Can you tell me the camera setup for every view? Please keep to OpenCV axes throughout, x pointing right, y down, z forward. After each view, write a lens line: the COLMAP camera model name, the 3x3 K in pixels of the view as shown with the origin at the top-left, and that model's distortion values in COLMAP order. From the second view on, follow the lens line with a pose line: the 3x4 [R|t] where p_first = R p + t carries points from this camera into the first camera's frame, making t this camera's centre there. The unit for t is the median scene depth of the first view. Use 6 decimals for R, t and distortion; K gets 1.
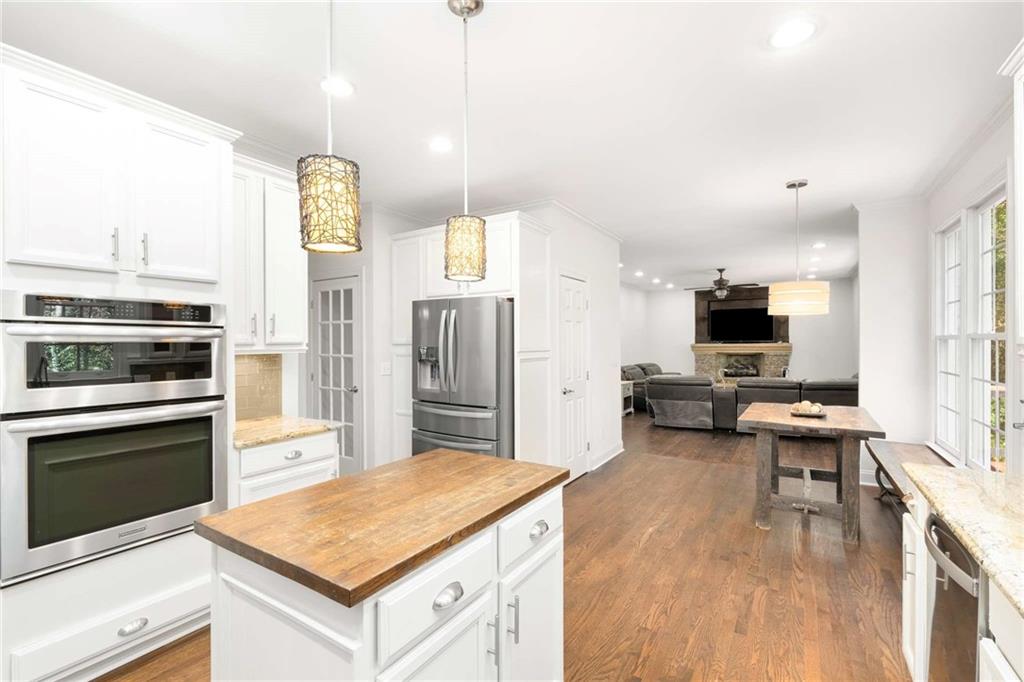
lens RADIAL K [[452.3, 0, 512.2], [0, 452.3, 344.2], [0, 0, 1]] dist [-0.002413, -0.000822]
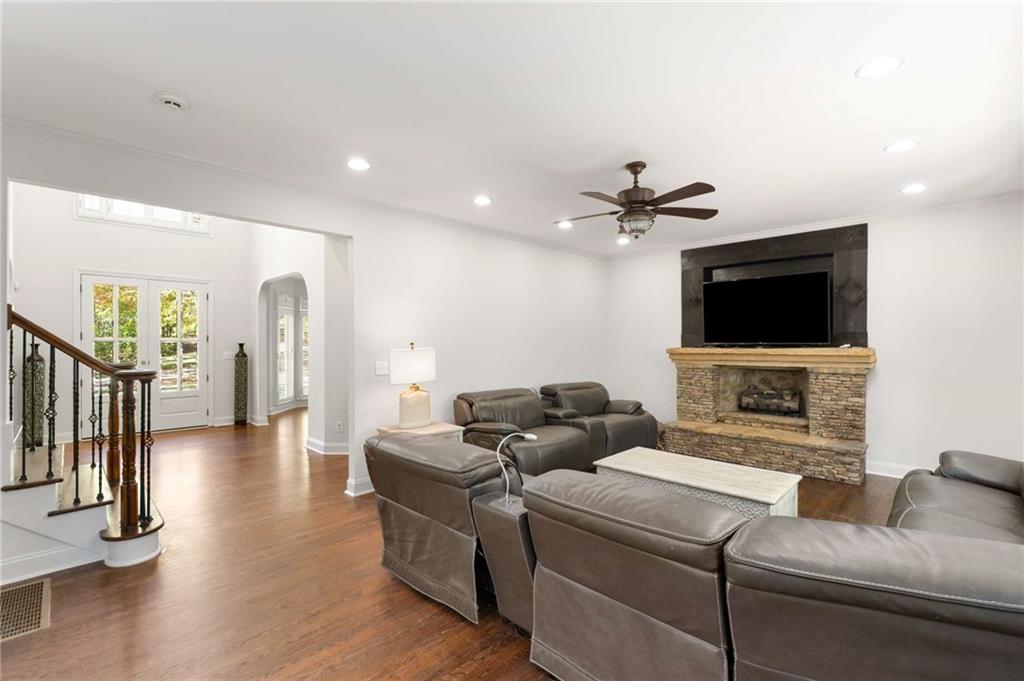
lens RADIAL K [[452.3, 0, 512.2], [0, 452.3, 343.7], [0, 0, 1]] dist [-0.002413, -0.000822]
pose [[0.976525, 0.005906, -0.215323, 0.327259], [-0.006570, 0.999976, -0.002370, -0.003040], [0.215304, 0.003729, 0.976540, 0.431609]]
